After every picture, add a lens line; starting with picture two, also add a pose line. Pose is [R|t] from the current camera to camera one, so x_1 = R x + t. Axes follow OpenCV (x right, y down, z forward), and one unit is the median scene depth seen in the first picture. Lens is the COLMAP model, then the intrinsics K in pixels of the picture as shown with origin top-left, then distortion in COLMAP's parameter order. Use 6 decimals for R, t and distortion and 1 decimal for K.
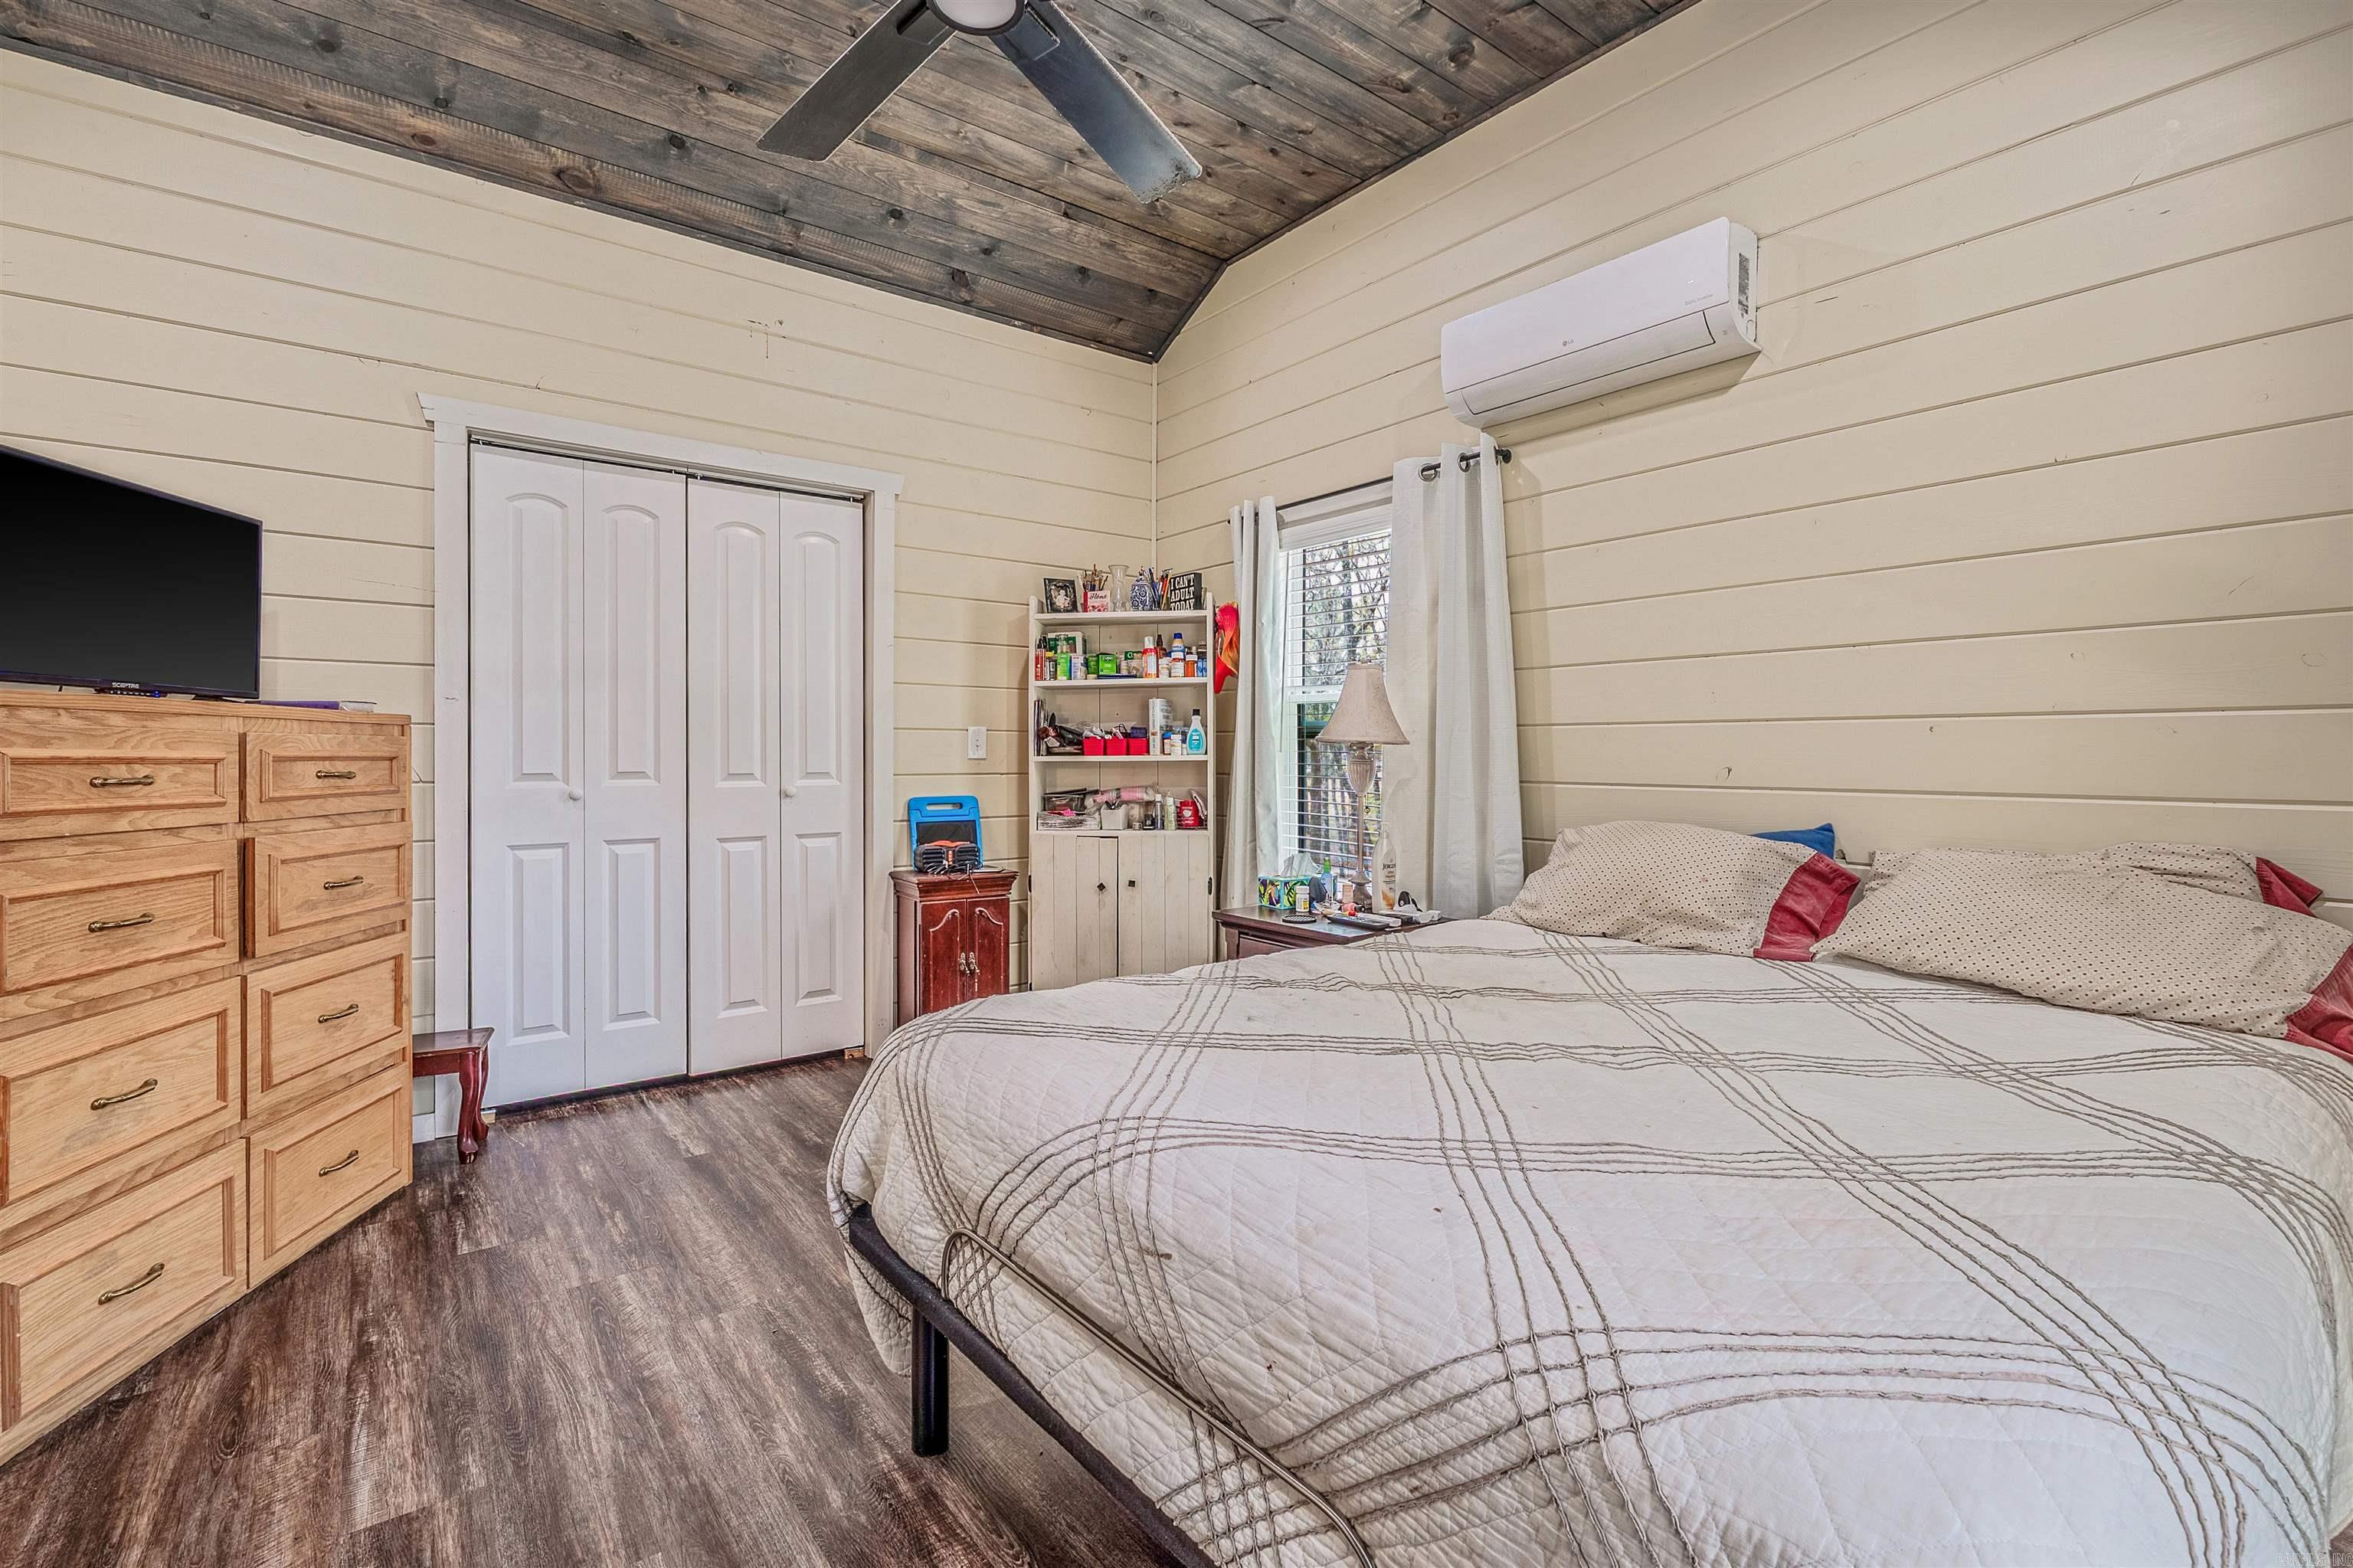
lens RADIAL K [[1024.4, 0, 1155.5], [0, 1024.4, 752.1], [0, 0, 1]] dist [-0.003961, -0.000588]
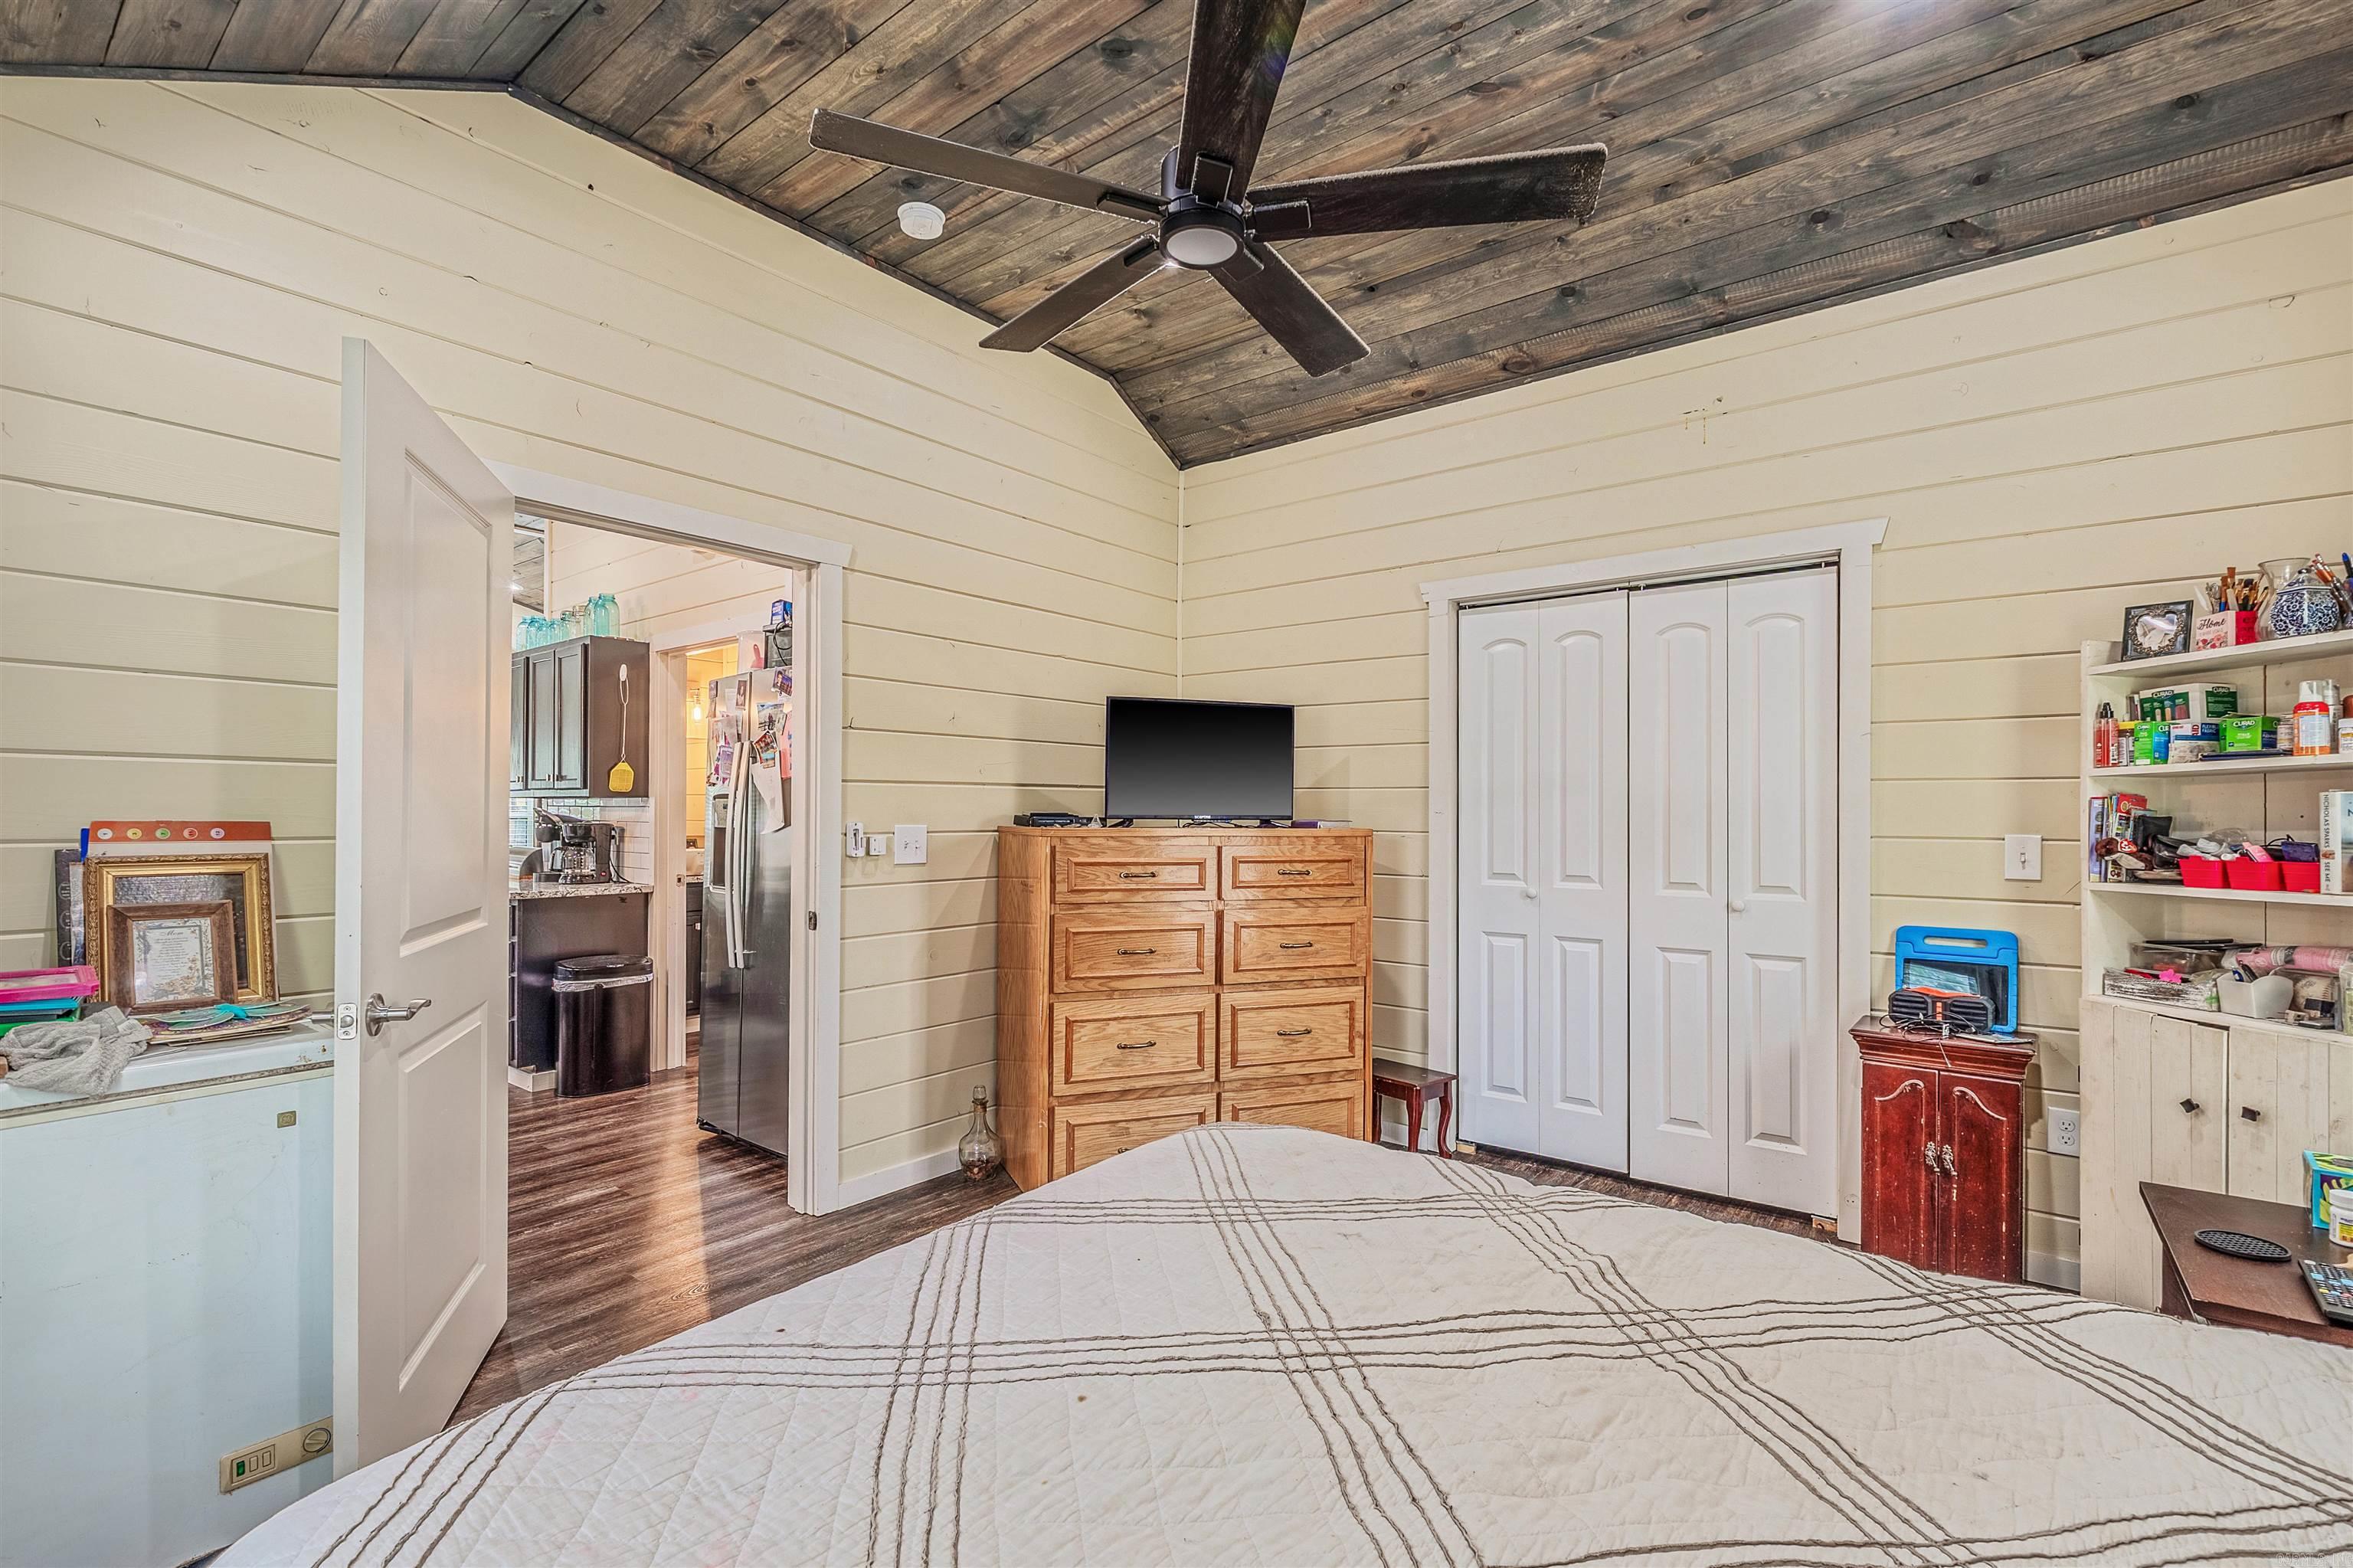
lens RADIAL K [[1024.4, 0, 1186.3], [0, 1024.4, 805.8], [0, 0, 1]] dist [-0.003961, -0.000588]
pose [[0.275187, -0.008457, -0.961353, 0.410816], [-0.006169, 0.999925, -0.010562, -0.039972], [0.961371, 0.008837, 0.275115, 0.296335]]
